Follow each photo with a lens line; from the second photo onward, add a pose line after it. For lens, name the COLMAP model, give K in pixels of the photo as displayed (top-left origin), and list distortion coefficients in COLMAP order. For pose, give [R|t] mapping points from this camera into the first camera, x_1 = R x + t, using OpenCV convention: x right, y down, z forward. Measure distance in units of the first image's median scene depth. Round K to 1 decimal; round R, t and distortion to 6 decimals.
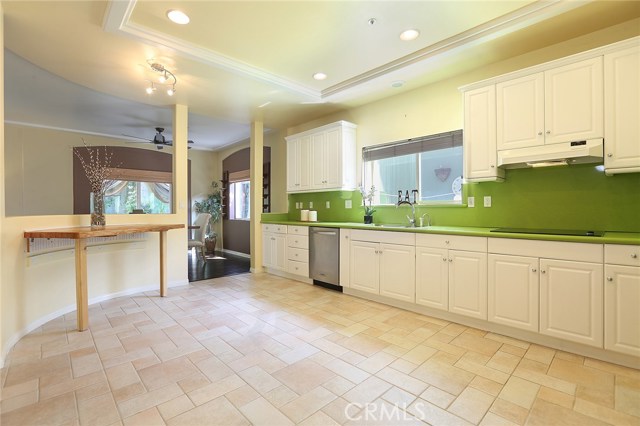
lens RADIAL K [[291.2, 0, 321.2], [0, 291.2, 207.9], [0, 0, 1]] dist [-0.027714, 0.003724]
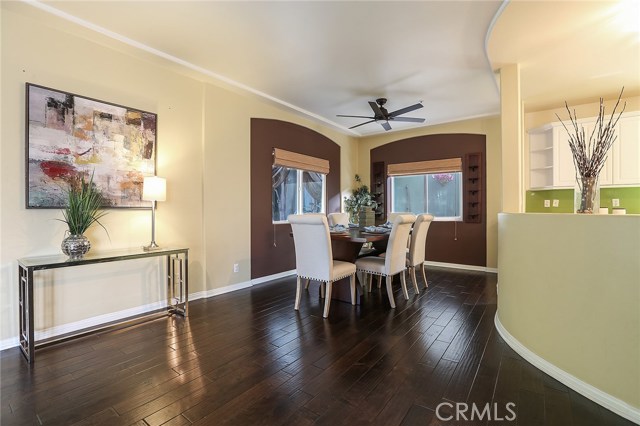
lens RADIAL K [[291.2, 0, 315.4], [0, 291.2, 209.8], [0, 0, 1]] dist [-0.027714, 0.003724]
pose [[0.987797, 0.003840, 0.155697, -1.470081], [-0.005257, 0.999948, 0.008694, 0.011080], [-0.155656, -0.009406, 0.987767, 0.475221]]
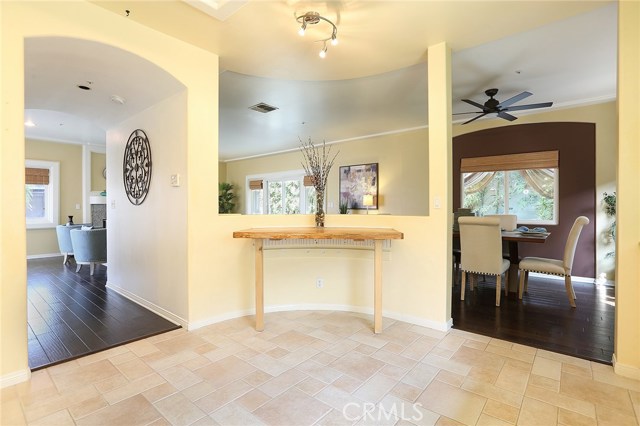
lens RADIAL K [[312.5, 0, 317.3], [0, 312.5, 207.7], [0, 0, 1]] dist [-0.026426, -0.000900]
pose [[0.100079, 0.004205, -0.994971, 0.217185], [0.001873, 0.999989, 0.004415, -0.003429], [0.994978, -0.002305, 0.100070, 0.893911]]
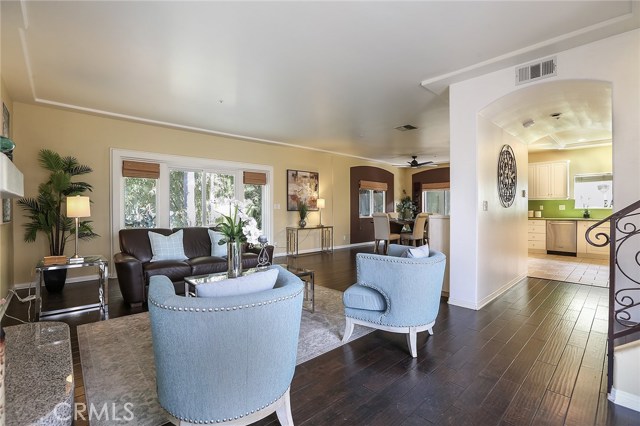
lens RADIAL K [[291.2, 0, 320.3], [0, 291.2, 210.3], [0, 0, 1]] dist [-0.027714, 0.003724]
pose [[0.999971, 0.003792, -0.006556, -1.811525], [-0.003718, 0.999929, 0.011360, -0.012220], [0.006599, -0.011336, 0.999914, -0.924504]]
